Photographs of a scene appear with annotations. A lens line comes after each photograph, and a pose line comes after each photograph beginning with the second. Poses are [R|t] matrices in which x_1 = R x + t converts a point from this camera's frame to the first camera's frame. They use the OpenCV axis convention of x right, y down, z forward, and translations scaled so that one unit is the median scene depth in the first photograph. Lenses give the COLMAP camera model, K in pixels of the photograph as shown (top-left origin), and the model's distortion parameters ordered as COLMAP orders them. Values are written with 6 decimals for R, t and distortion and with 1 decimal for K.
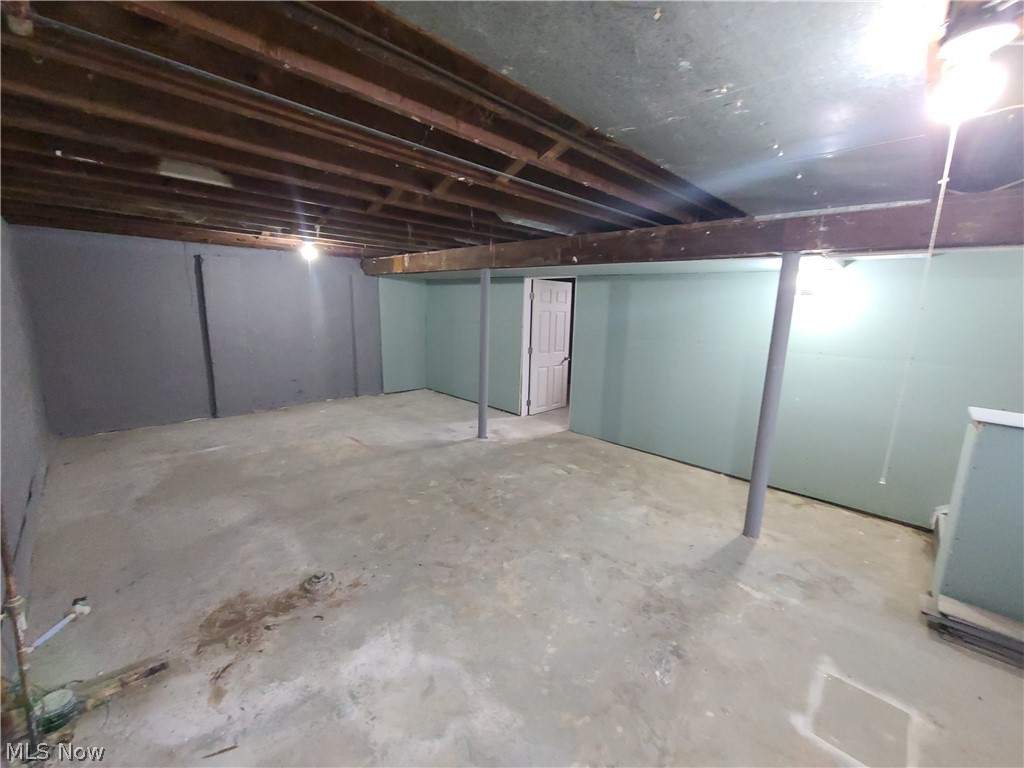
lens RADIAL K [[420.6, 0, 512.9], [0, 420.6, 382.0], [0, 0, 1]] dist [0.001041, -0.001783]
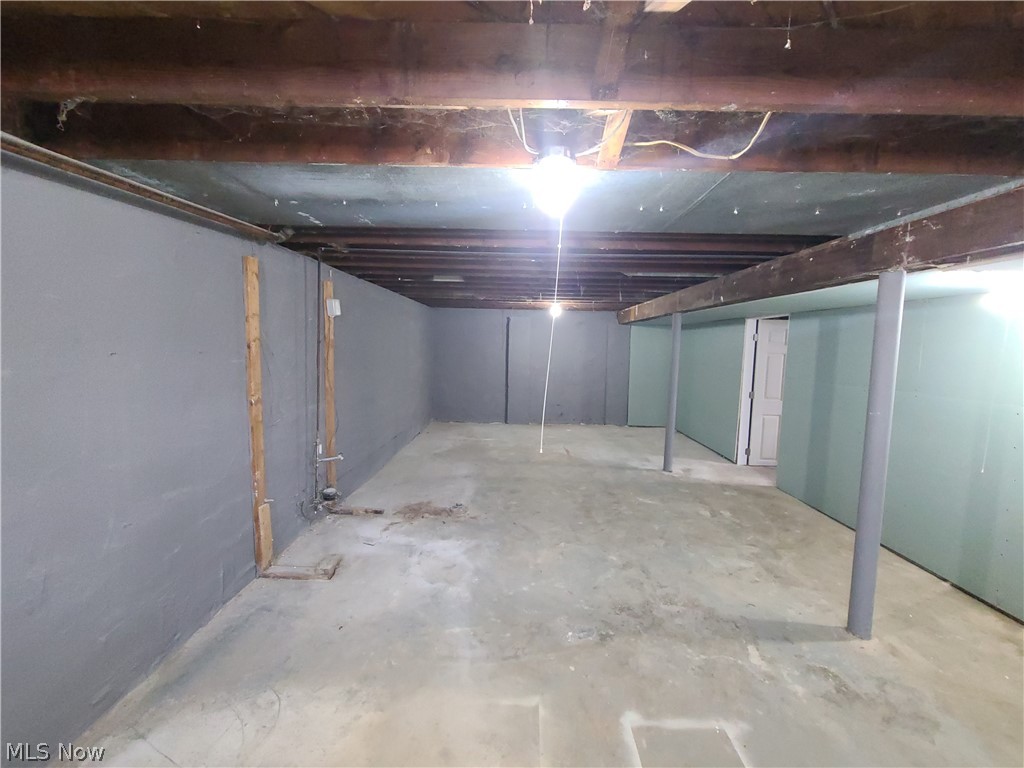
lens RADIAL K [[420.6, 0, 514.8], [0, 420.6, 382.4], [0, 0, 1]] dist [0.001041, -0.001783]
pose [[0.686588, 0.050069, -0.725321, 0.614311], [-0.132831, 0.989473, -0.057434, 0.035876], [0.714810, 0.135779, 0.686011, -0.028871]]
